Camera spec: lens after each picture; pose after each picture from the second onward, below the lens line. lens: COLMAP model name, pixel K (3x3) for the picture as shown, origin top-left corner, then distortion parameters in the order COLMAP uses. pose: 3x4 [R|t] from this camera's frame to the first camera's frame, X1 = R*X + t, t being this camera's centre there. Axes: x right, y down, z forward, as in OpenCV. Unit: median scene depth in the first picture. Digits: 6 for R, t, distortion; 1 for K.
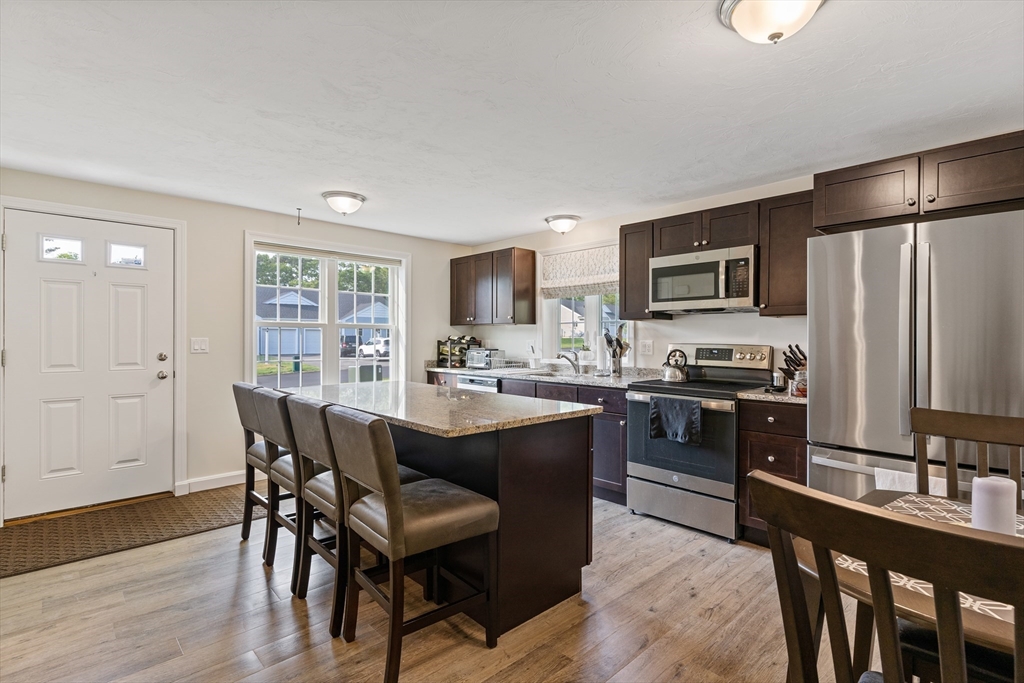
lens RADIAL K [[500.6, 0, 505.6], [0, 500.6, 338.4], [0, 0, 1]] dist [0.022807, 0.000418]
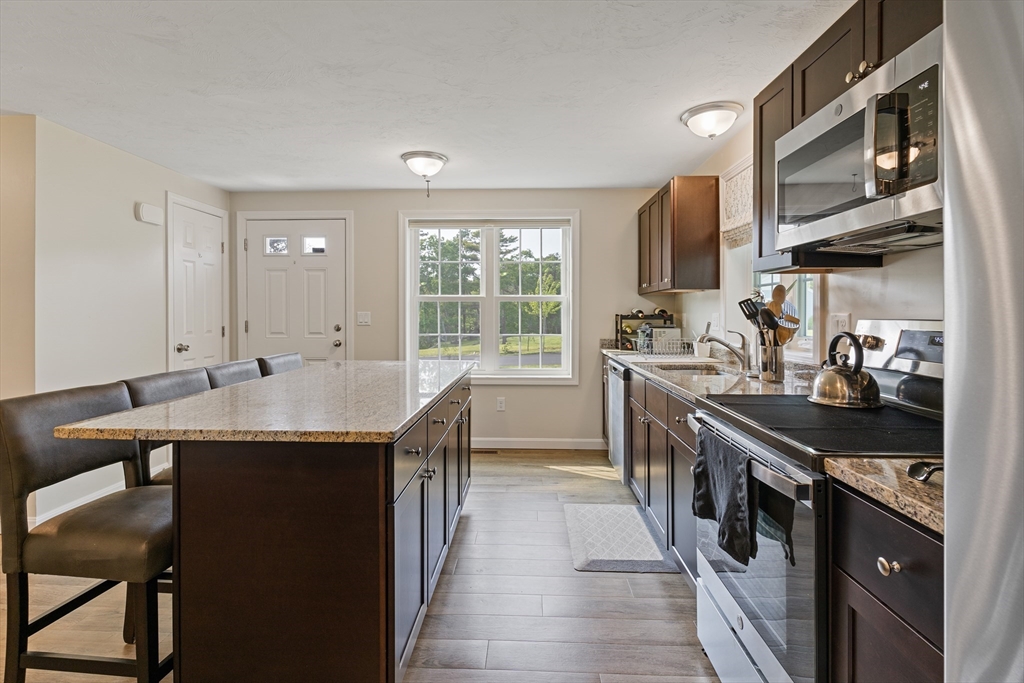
lens RADIAL K [[500.6, 0, 503.4], [0, 500.6, 316.7], [0, 0, 1]] dist [0.022807, 0.000418]
pose [[0.696186, 0.002612, -0.717857, 0.436528], [0.001037, 0.999989, 0.004644, 0.005325], [0.717861, -0.003977, 0.696176, 0.457315]]
